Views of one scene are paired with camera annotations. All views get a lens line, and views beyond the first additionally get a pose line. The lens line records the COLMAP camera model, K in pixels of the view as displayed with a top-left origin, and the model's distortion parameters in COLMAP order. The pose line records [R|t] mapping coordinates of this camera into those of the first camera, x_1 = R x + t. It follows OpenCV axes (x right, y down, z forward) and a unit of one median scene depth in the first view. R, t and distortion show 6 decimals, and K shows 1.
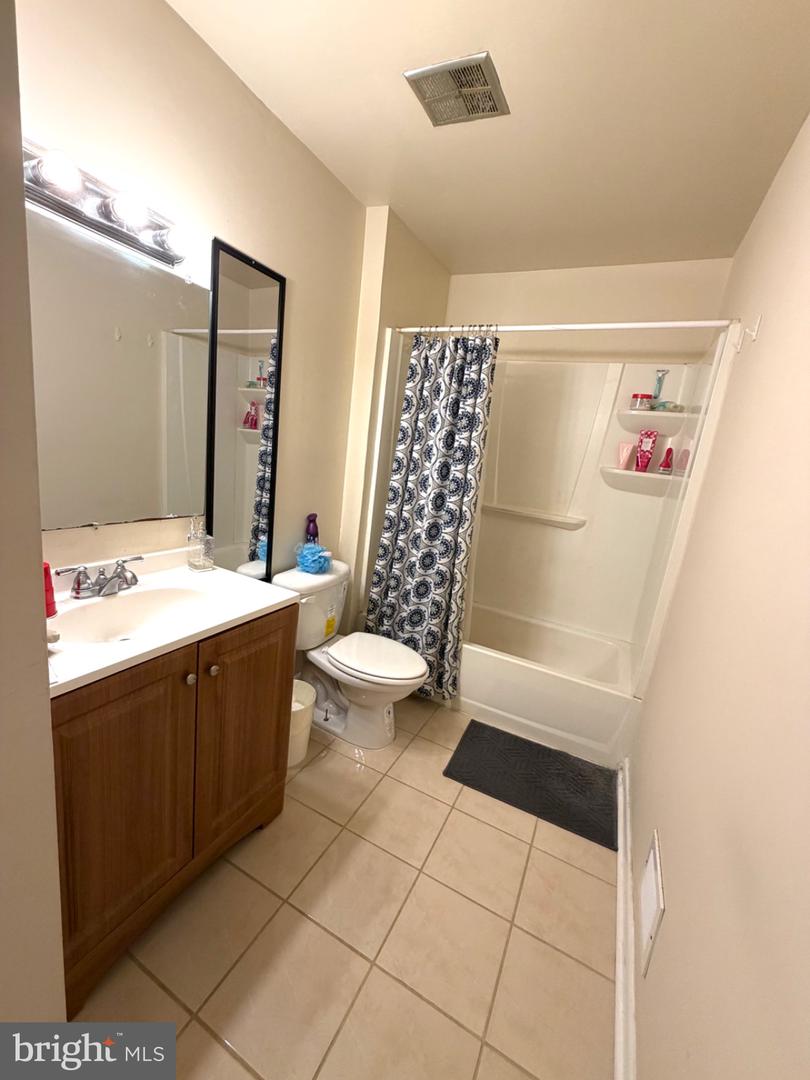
lens RADIAL K [[432.0, 0, 404.6], [0, 432.0, 535.3], [0, 0, 1]] dist [-0.000552, -0.000093]
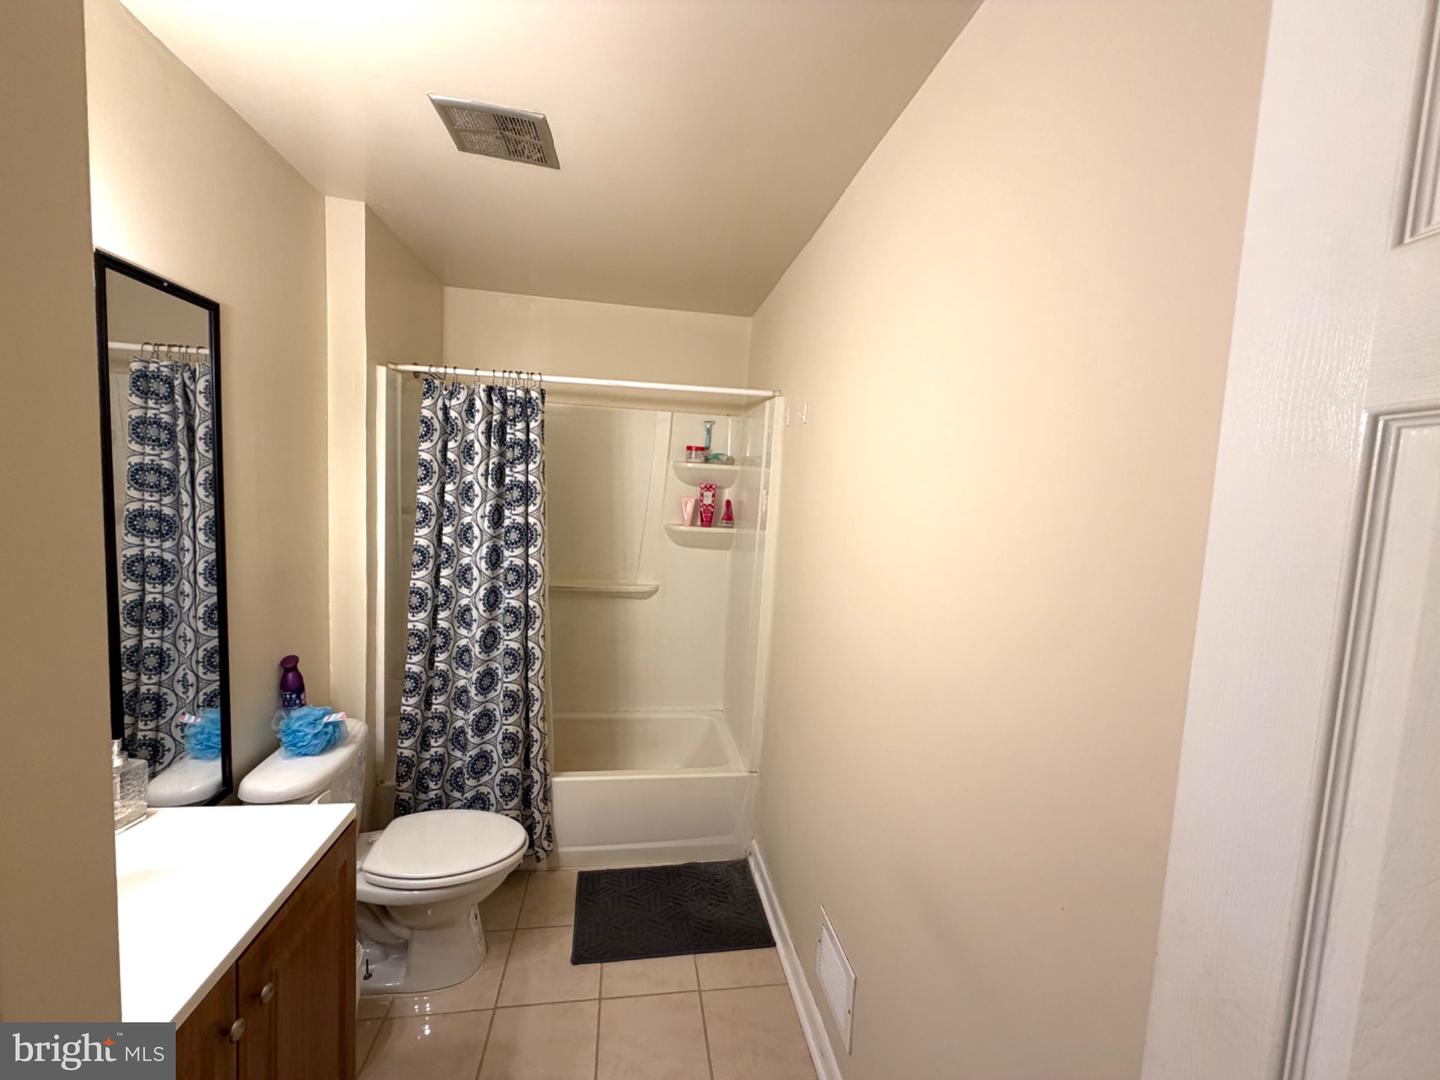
lens RADIAL K [[575.9, 0, 715.2], [0, 575.9, 540.0], [0, 0, 1]] dist [-0.000552, -0.000093]
pose [[0.815702, -0.121112, 0.565652, -0.157367], [0.158115, 0.987281, -0.016622, -0.102467], [-0.556444, 0.102997, 0.824477, -0.038630]]
